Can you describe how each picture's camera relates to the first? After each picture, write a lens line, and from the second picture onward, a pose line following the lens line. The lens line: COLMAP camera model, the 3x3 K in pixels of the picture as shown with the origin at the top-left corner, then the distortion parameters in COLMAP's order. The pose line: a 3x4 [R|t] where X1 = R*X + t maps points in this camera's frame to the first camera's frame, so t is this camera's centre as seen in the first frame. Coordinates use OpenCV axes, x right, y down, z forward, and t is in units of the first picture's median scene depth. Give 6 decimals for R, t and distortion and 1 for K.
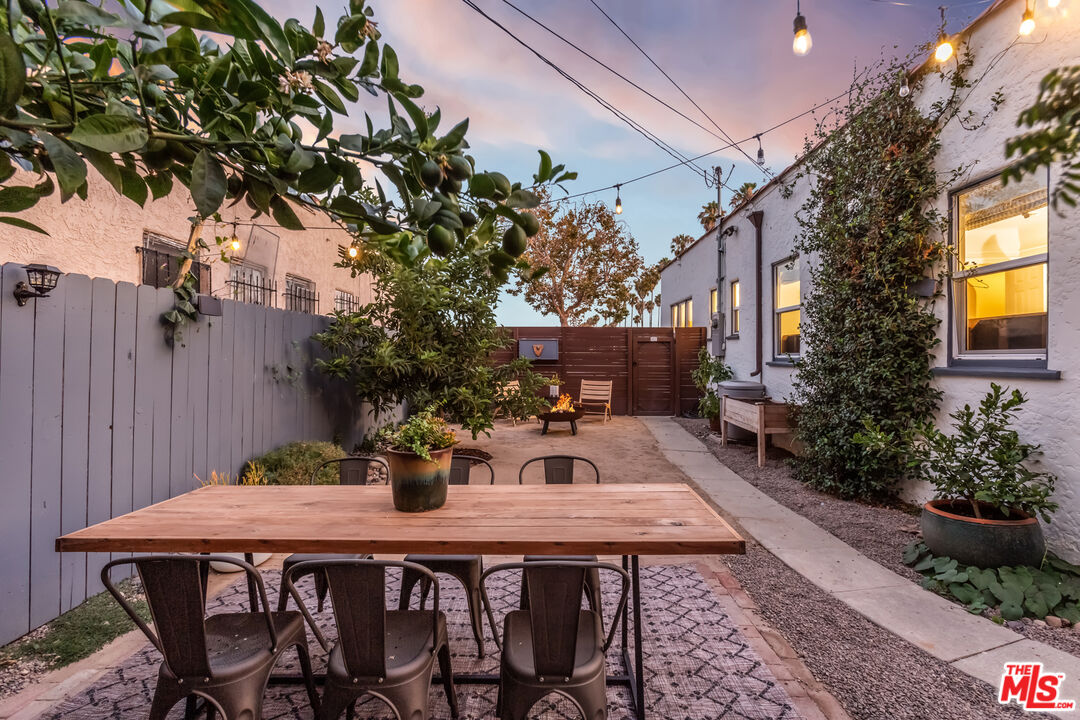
lens RADIAL K [[502.2, 0, 539.8], [0, 502.2, 358.8], [0, 0, 1]] dist [-0.028661, 0.006544]
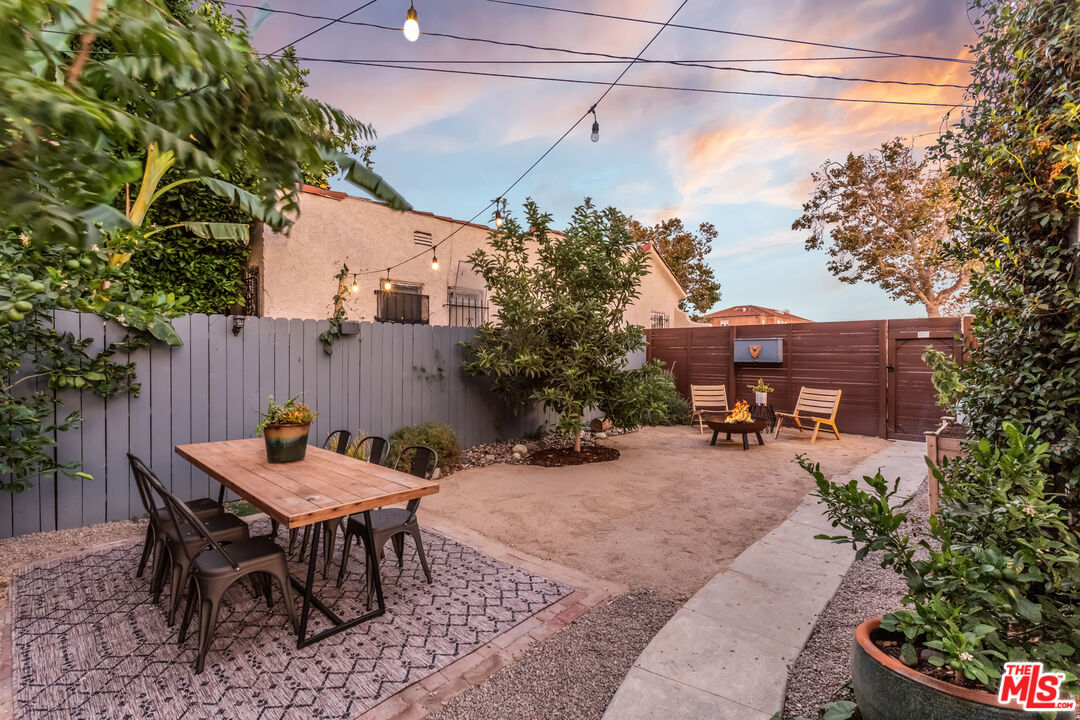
lens RADIAL K [[502.2, 0, 534.4], [0, 502.2, 359.7], [0, 0, 1]] dist [-0.028661, 0.006544]
pose [[0.716039, 0.003553, -0.698051, 0.608649], [-0.001526, 0.999993, 0.003524, -0.010155], [0.698058, -0.001458, 0.716039, 0.194480]]
